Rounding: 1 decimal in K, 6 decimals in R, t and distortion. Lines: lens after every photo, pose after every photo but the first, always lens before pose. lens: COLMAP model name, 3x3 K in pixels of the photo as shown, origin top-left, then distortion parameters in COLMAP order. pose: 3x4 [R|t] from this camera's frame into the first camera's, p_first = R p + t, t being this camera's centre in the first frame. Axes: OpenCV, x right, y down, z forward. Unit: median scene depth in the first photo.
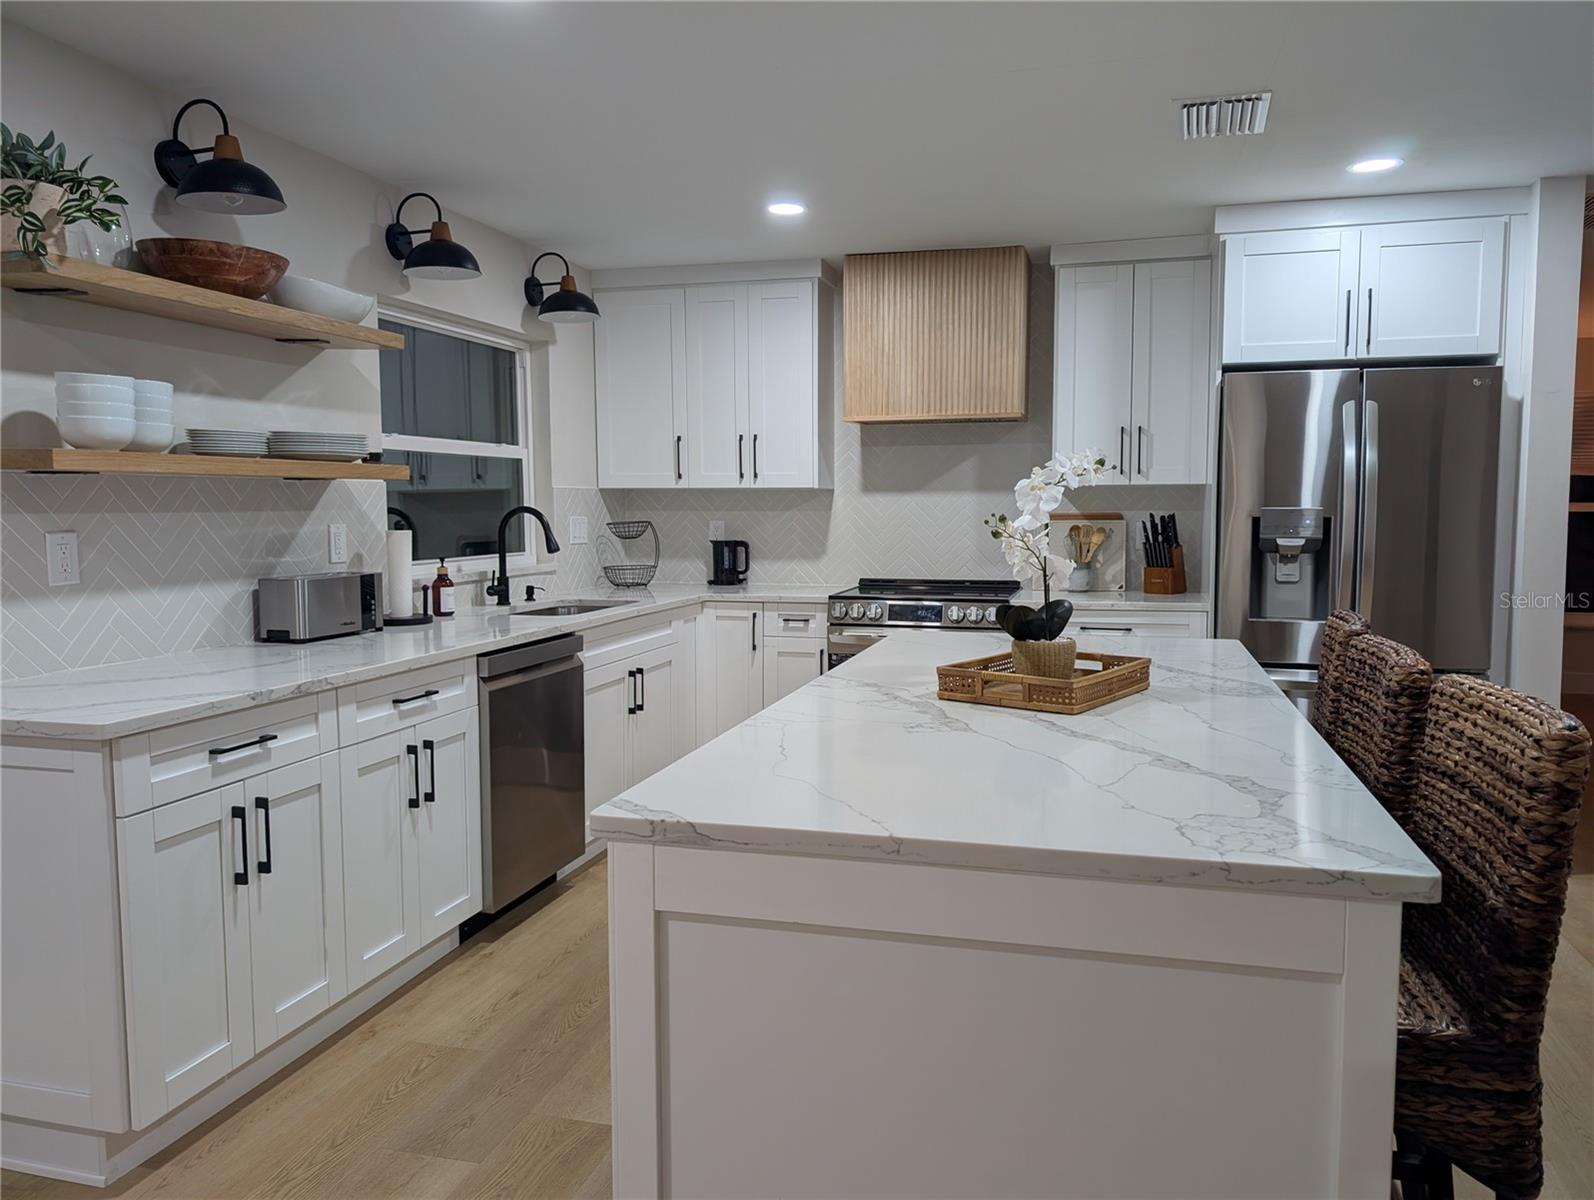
lens RADIAL K [[1140.3, 0, 819.9], [0, 1140.3, 596.4], [0, 0, 1]] dist [0.028342, -0.025585]
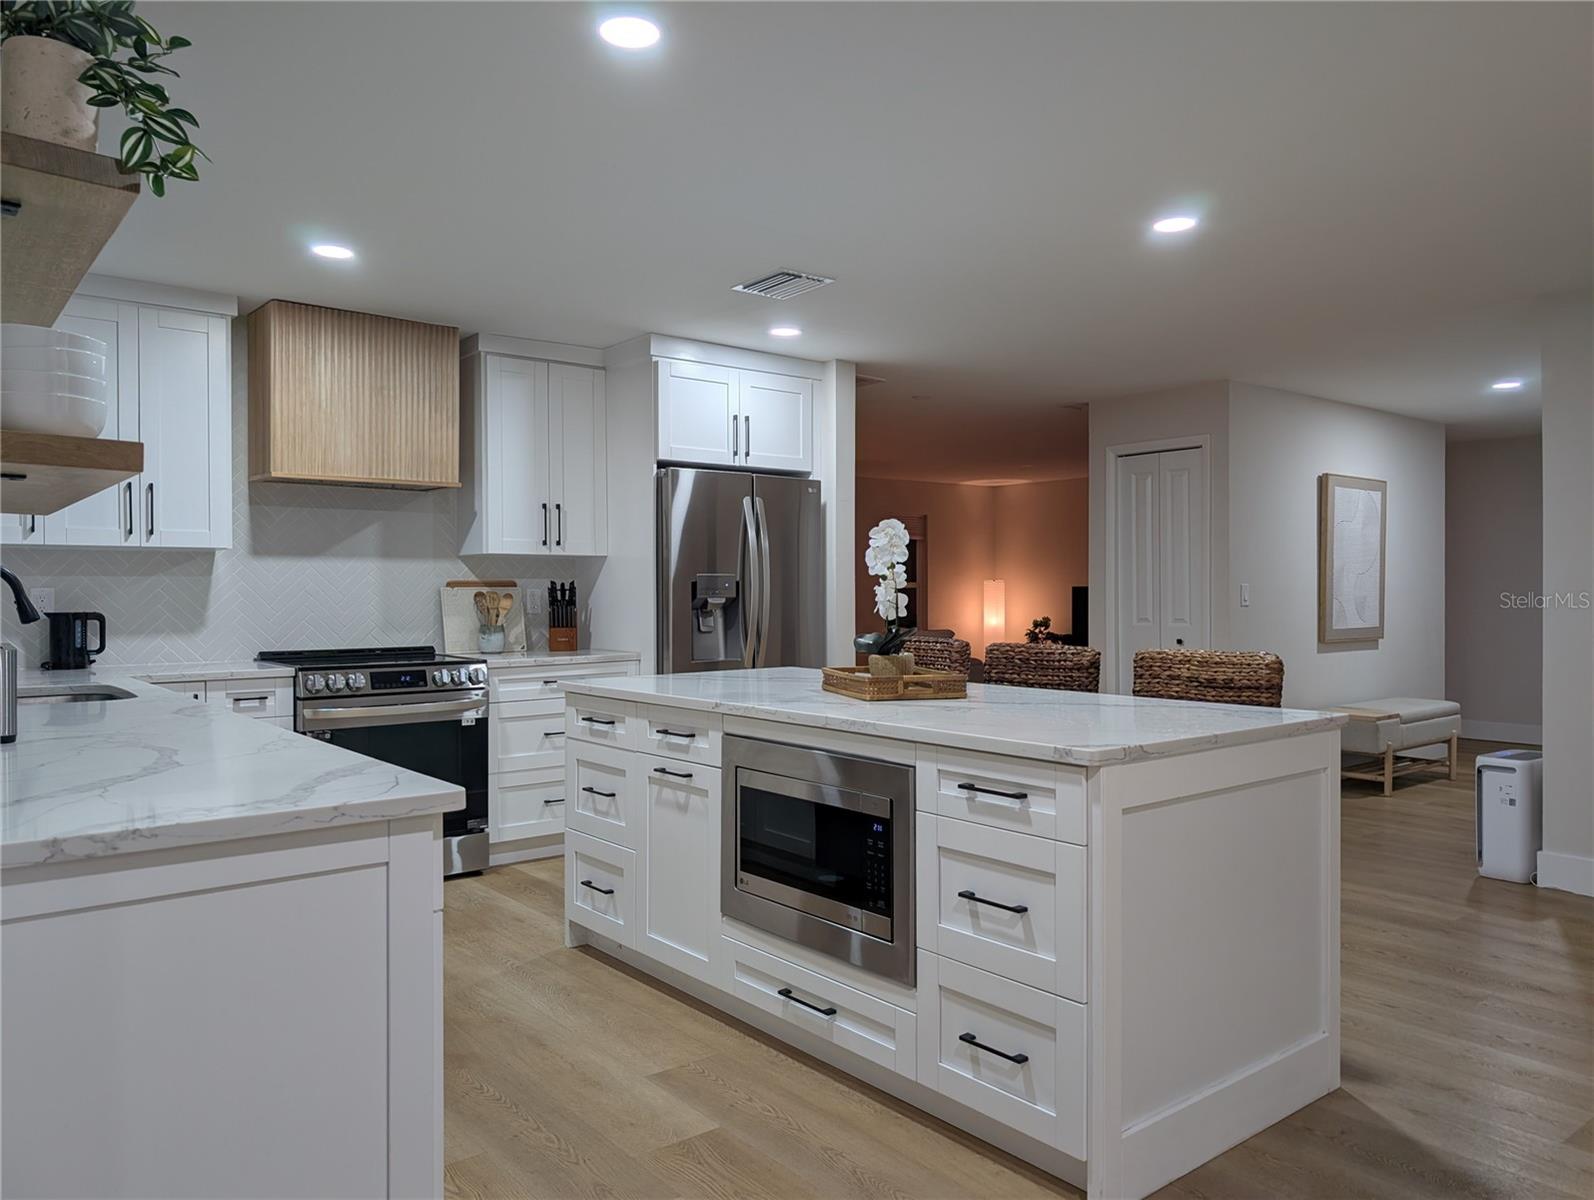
lens RADIAL K [[1139.7, 0, 797.0], [0, 1139.7, 600.0], [0, 0, 1]] dist [0.028771, -0.066624]
pose [[0.588637, -0.003425, 0.808390, -0.506940], [0.065727, 0.996883, -0.043636, 0.012245], [-0.805721, 0.078819, 0.587027, 0.148975]]
